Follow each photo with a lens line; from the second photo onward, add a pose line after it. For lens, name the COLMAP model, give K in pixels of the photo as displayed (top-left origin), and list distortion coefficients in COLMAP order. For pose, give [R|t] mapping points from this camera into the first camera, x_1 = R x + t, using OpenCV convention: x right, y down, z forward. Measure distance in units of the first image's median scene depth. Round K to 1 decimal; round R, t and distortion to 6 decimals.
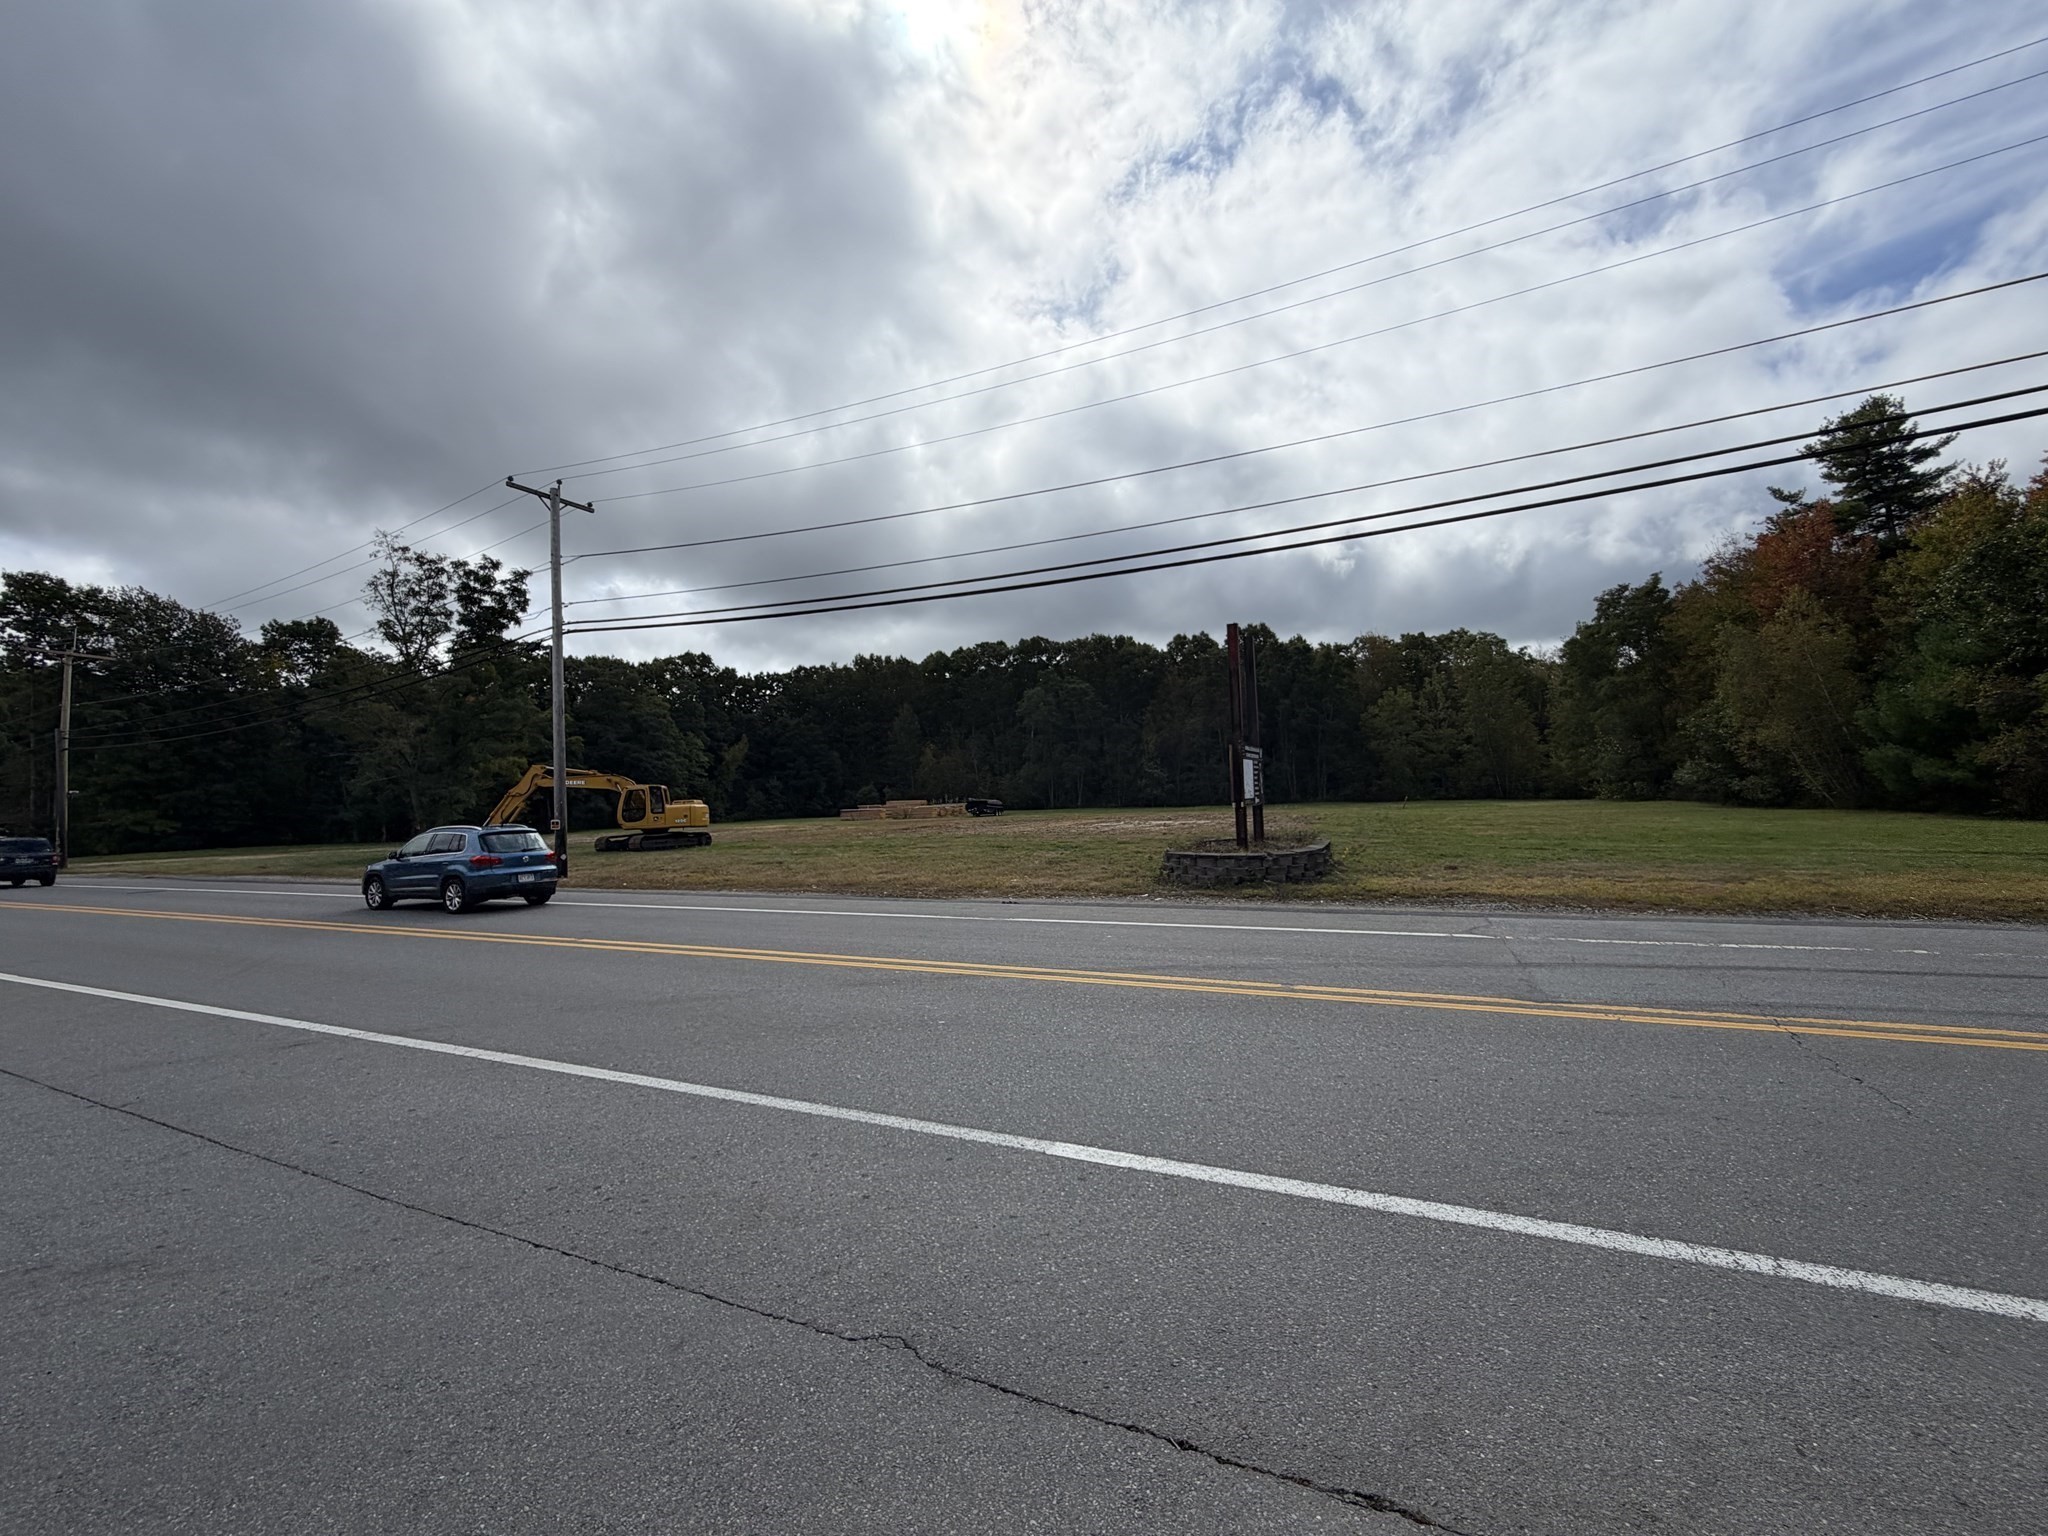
lens RADIAL K [[819.2, 0, 1022.3], [0, 819.2, 768.7], [0, 0, 1]] dist [0.006213, -0.000727]
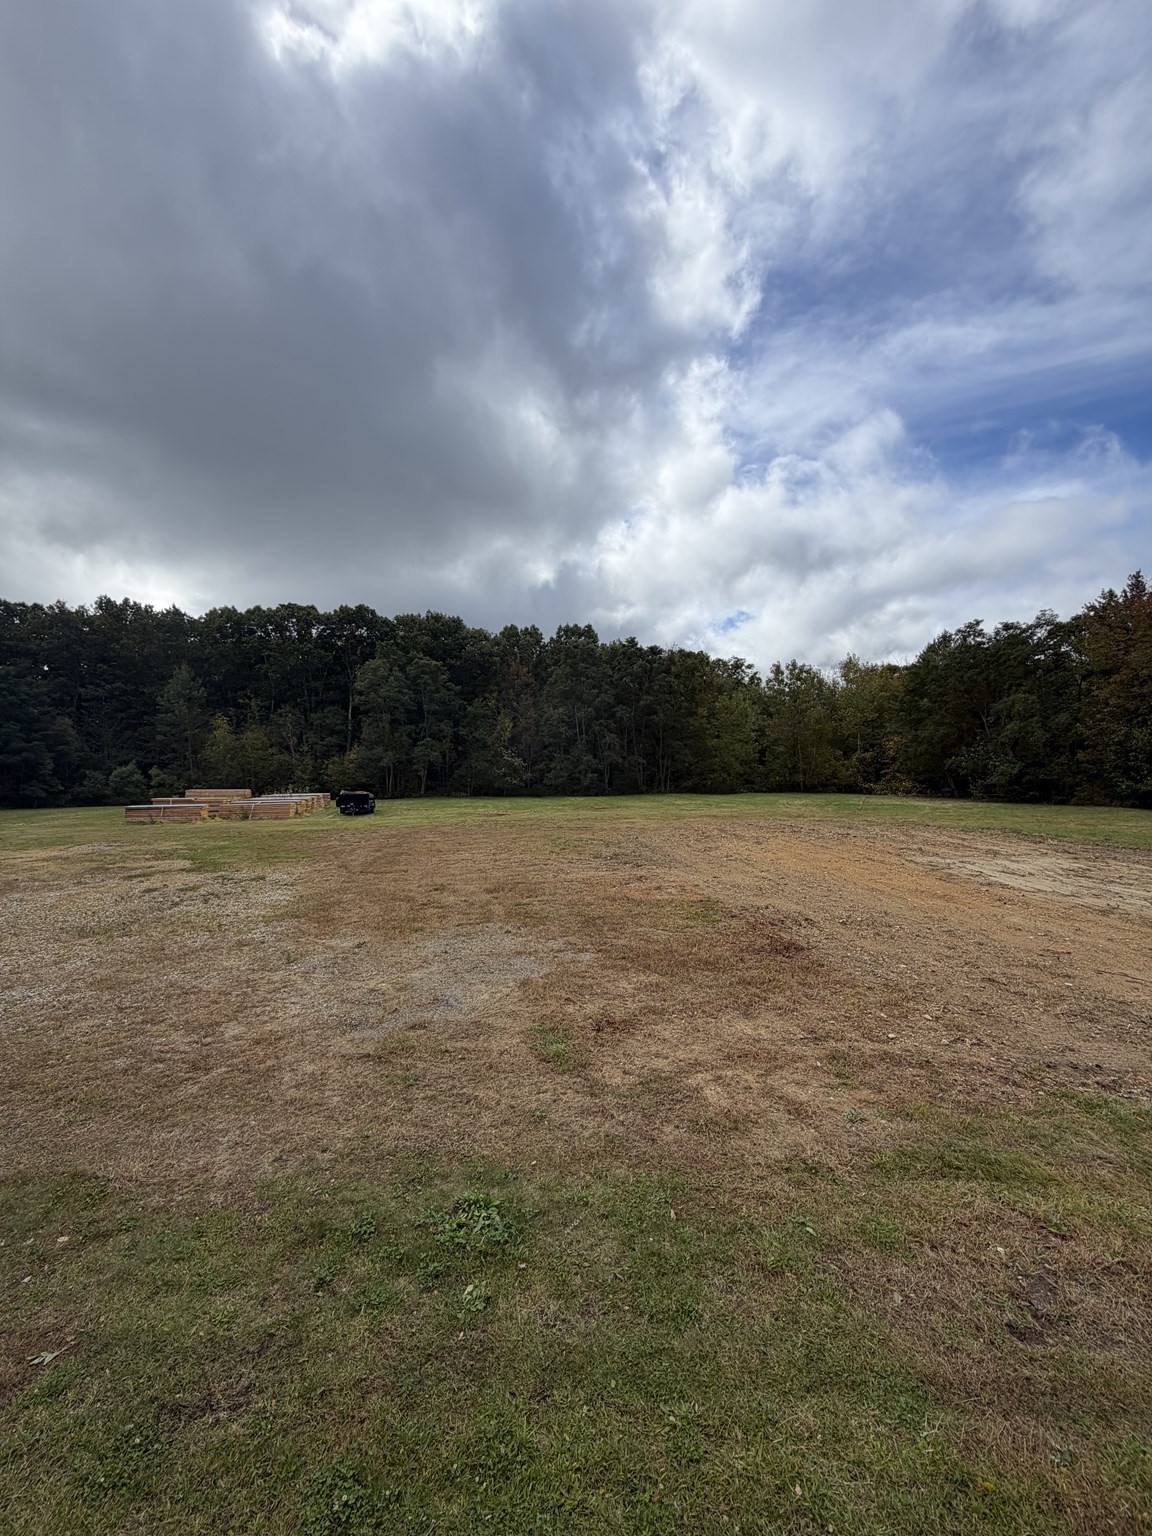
lens RADIAL K [[614.4, 0, 576.0], [0, 614.4, 750.8], [0, 0, 1]] dist [0.006213, -0.000727]
pose [[0.857251, 0.038877, 0.513429, -0.220837], [-0.036449, 0.999226, -0.014804, 0.000559], [-0.513607, -0.006023, 0.858004, 0.532450]]
